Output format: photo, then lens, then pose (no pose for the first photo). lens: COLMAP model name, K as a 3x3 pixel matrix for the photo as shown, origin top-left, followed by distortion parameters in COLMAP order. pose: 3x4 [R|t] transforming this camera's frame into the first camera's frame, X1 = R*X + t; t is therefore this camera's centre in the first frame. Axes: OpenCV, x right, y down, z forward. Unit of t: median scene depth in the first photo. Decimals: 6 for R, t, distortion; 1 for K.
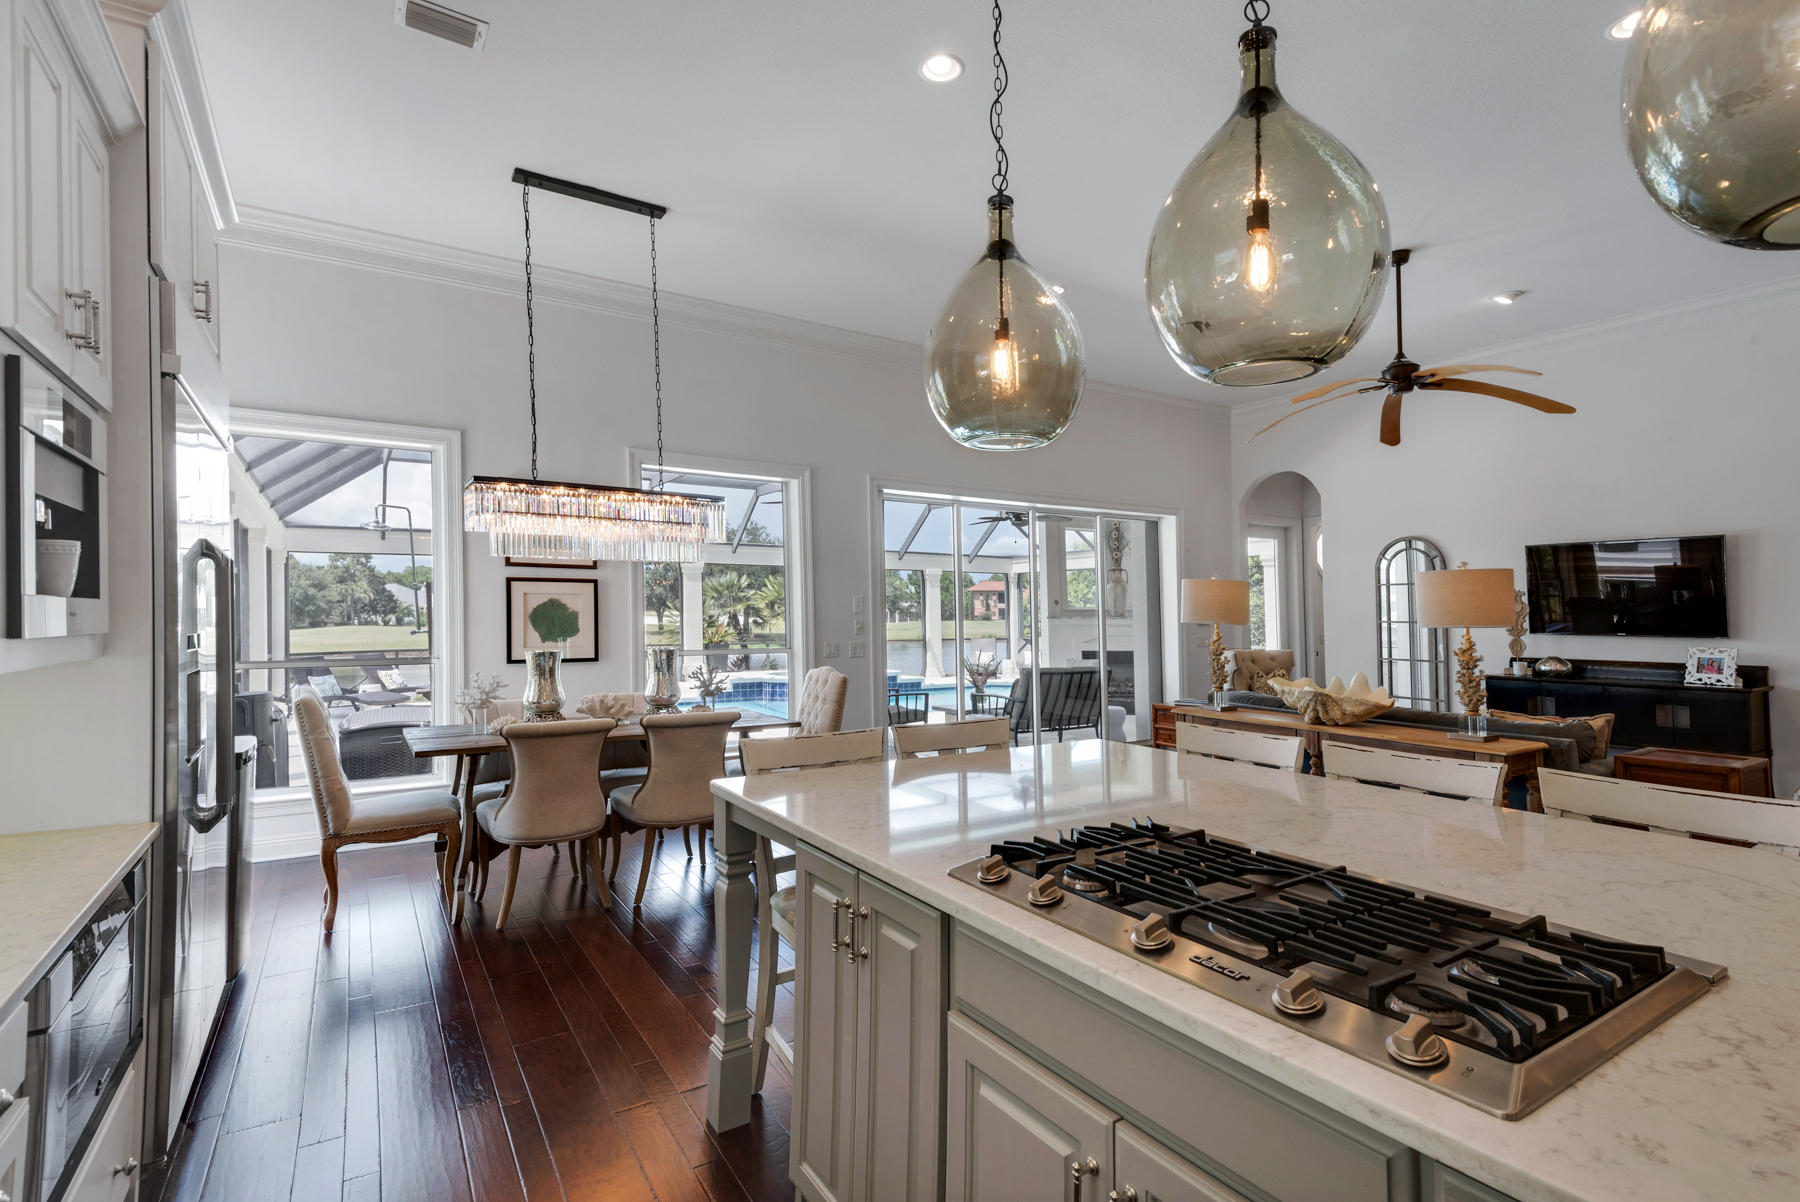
lens RADIAL K [[863.5, 0, 928.9], [0, 863.5, 609.9], [0, 0, 1]] dist [0.006988, -0.004191]
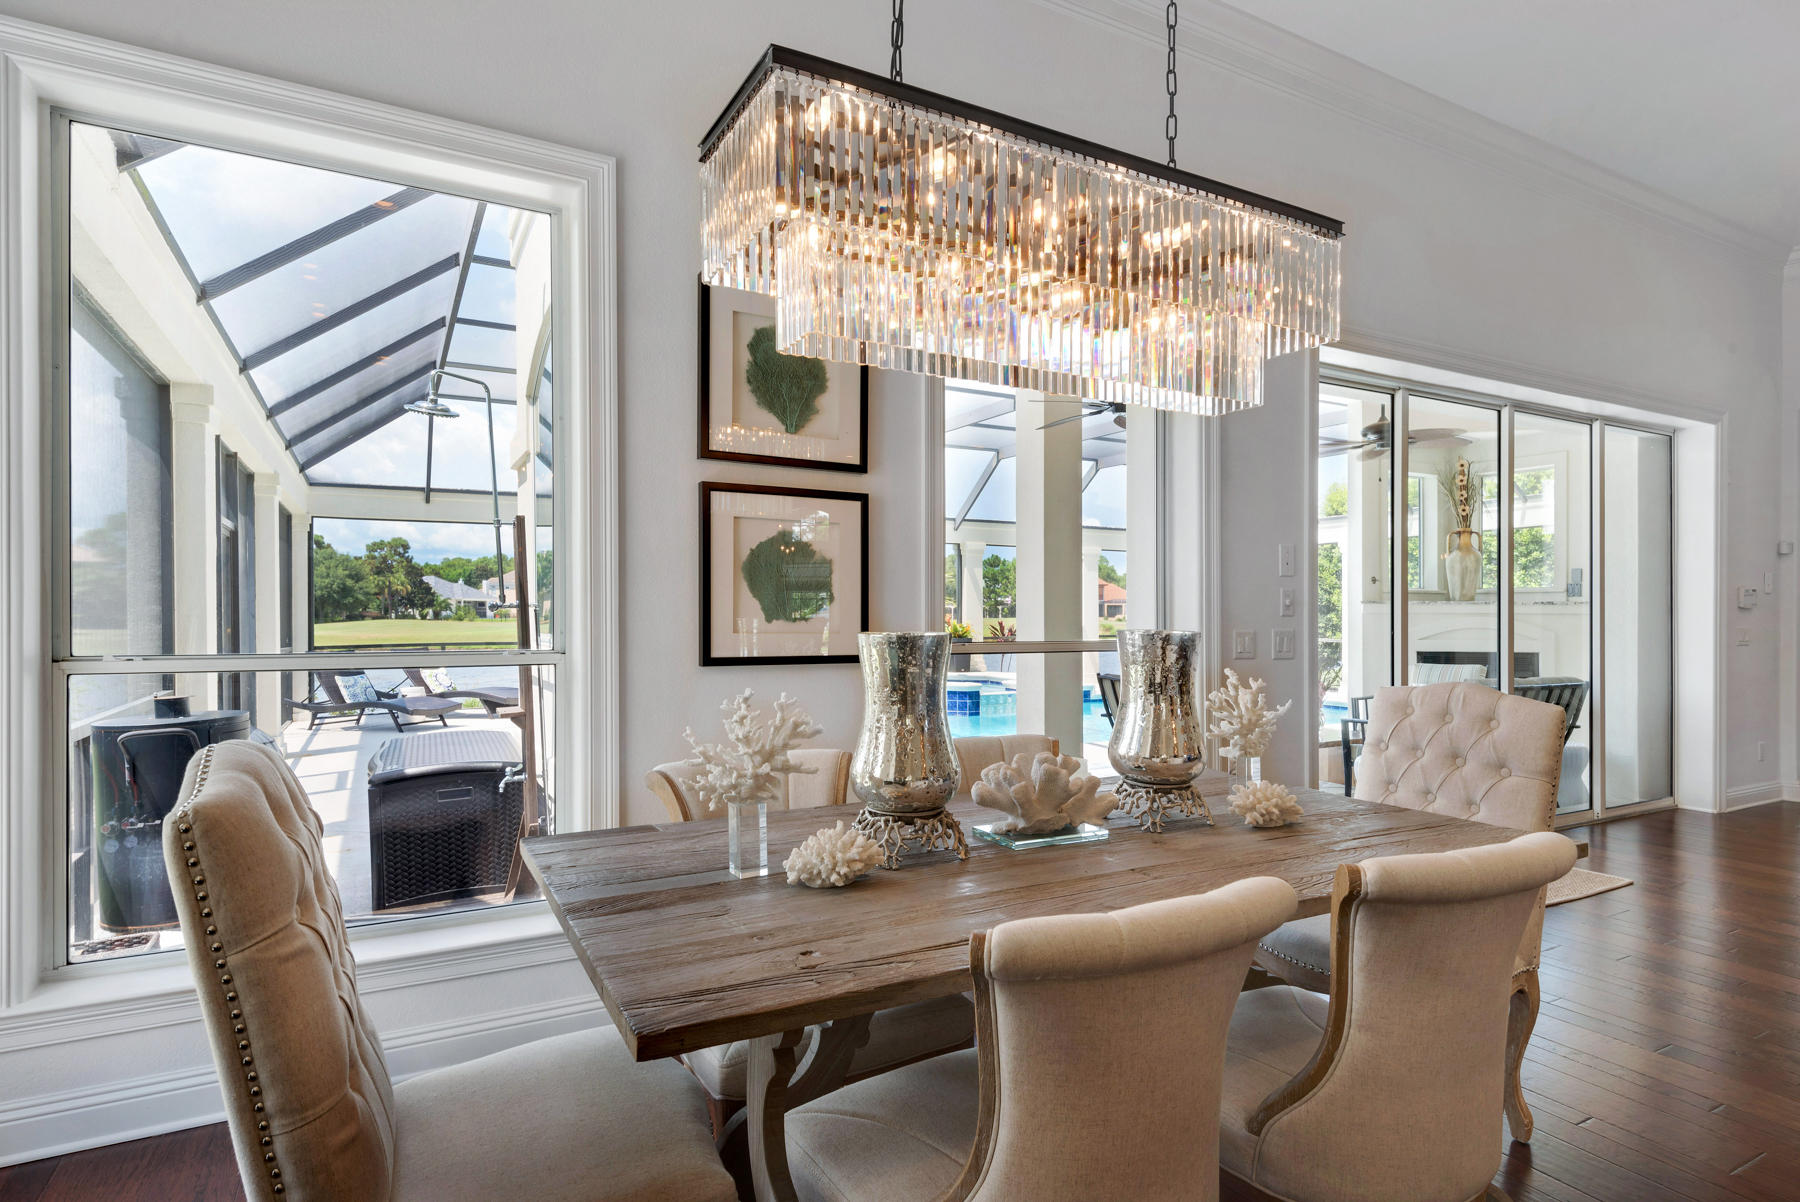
lens RADIAL K [[961.2, 0, 917.9], [0, 961.2, 606.7], [0, 0, 1]] dist [0.003315, -0.002859]
pose [[0.996340, 0.004093, -0.085383, -0.266998], [-0.003959, 0.999991, 0.001738, 0.023510], [0.085389, -0.001393, 0.996347, 0.400277]]
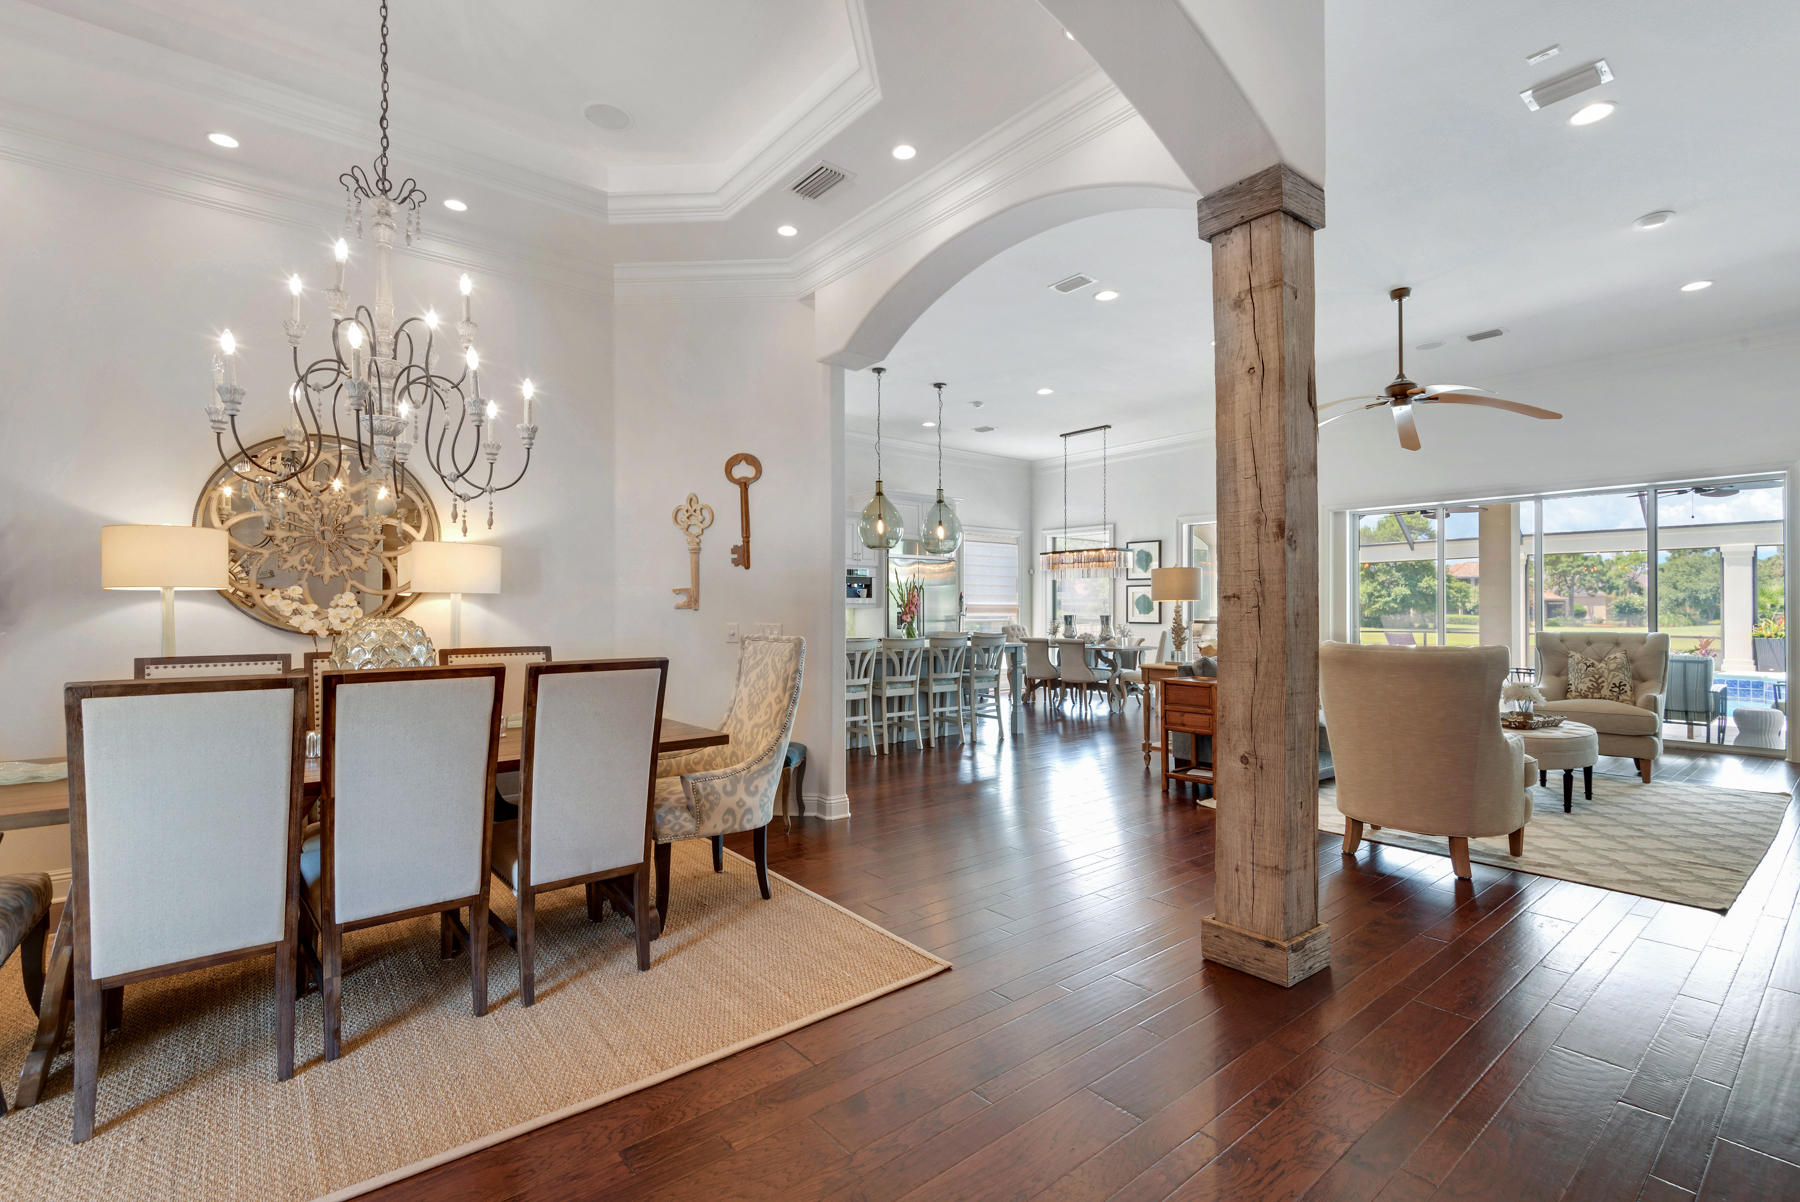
lens RADIAL K [[818.0, 0, 923.6], [0, 818.0, 610.8], [0, 0, 1]] dist [0.017811, -0.007851]
pose [[0.127054, 0.002569, -0.991892, 1.282189], [0.003587, 0.999989, 0.003050, 0.016611], [0.991889, -0.003945, 0.127043, 0.167188]]
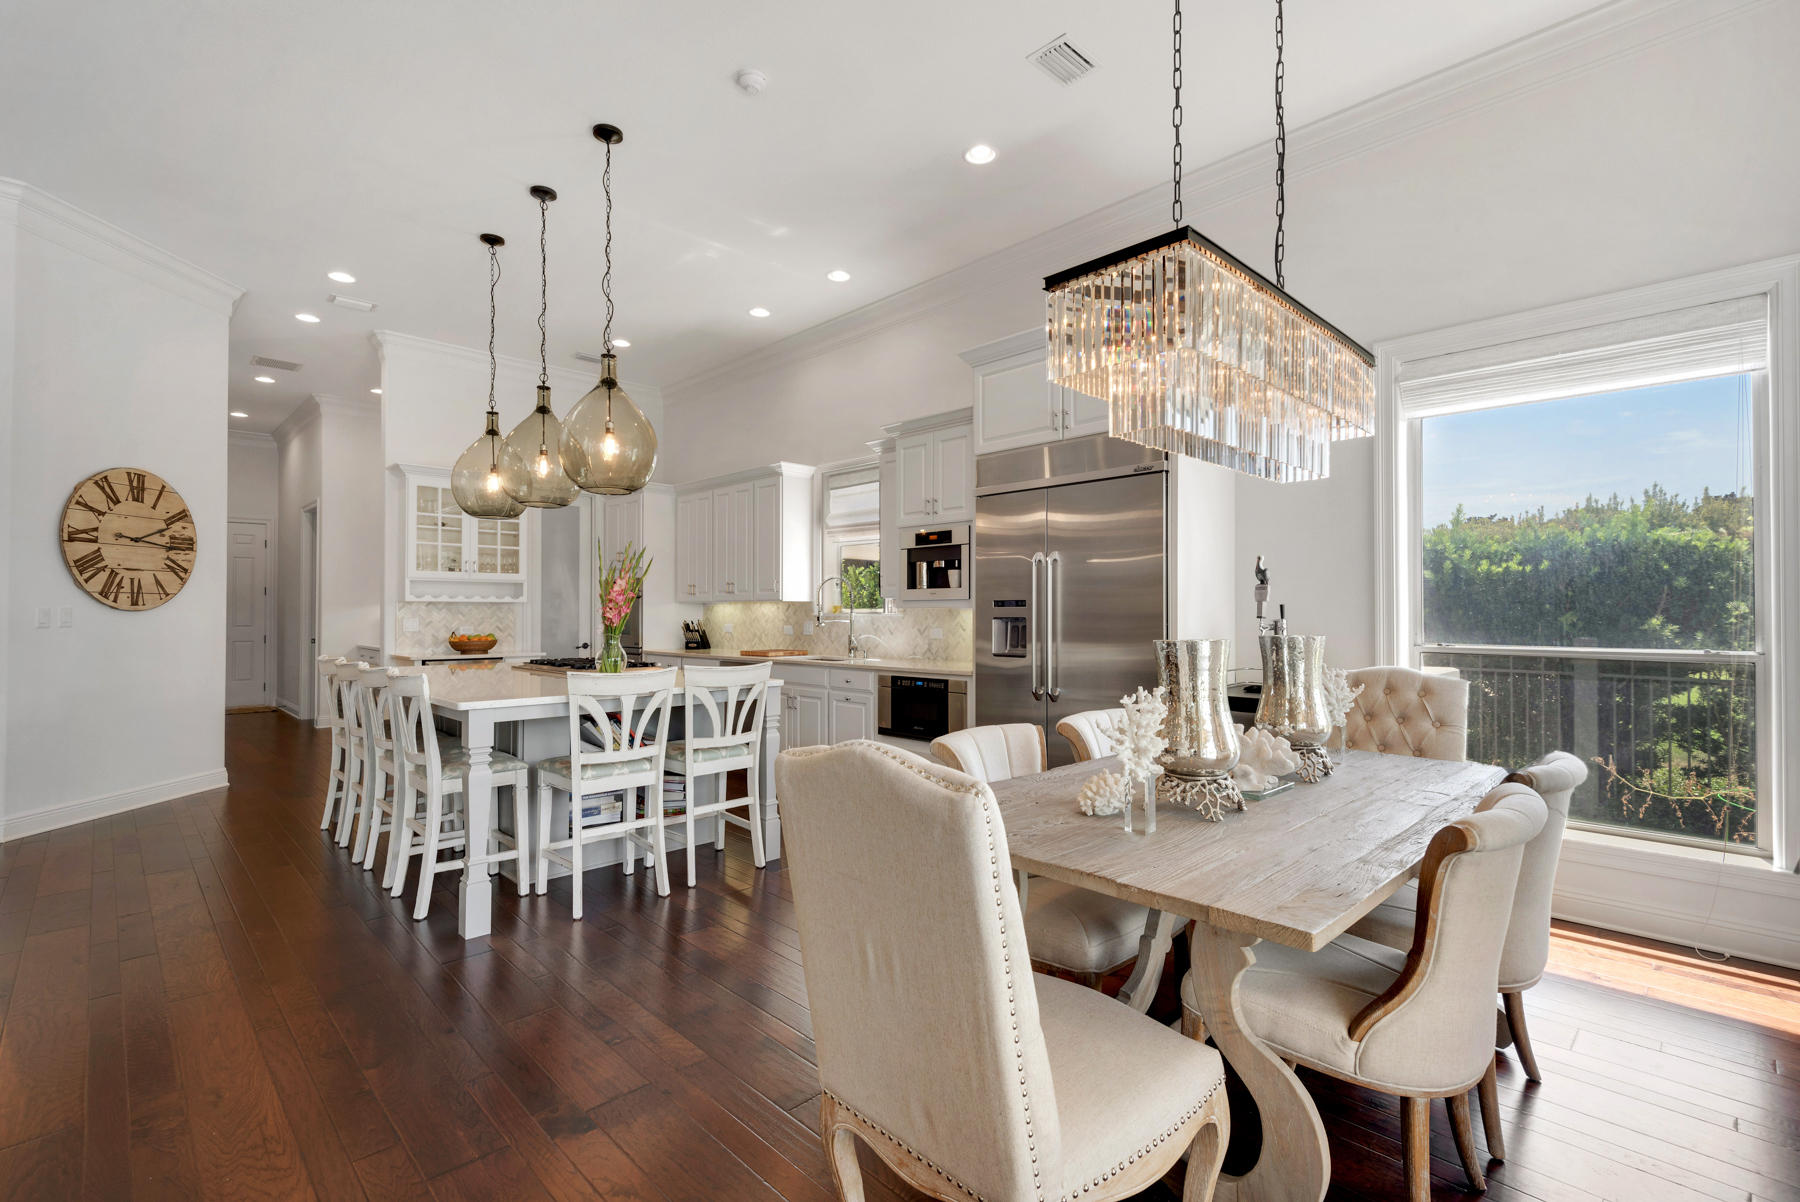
lens RADIAL K [[818.0, 0, 893.8], [0, 818.0, 597.3], [0, 0, 1]] dist [0.017811, -0.007851]
pose [[-0.980723, -0.004135, -0.195358, -0.065242], [0.000823, 0.999680, -0.025289, 0.023670], [0.195400, -0.024963, -0.980406, 0.980176]]
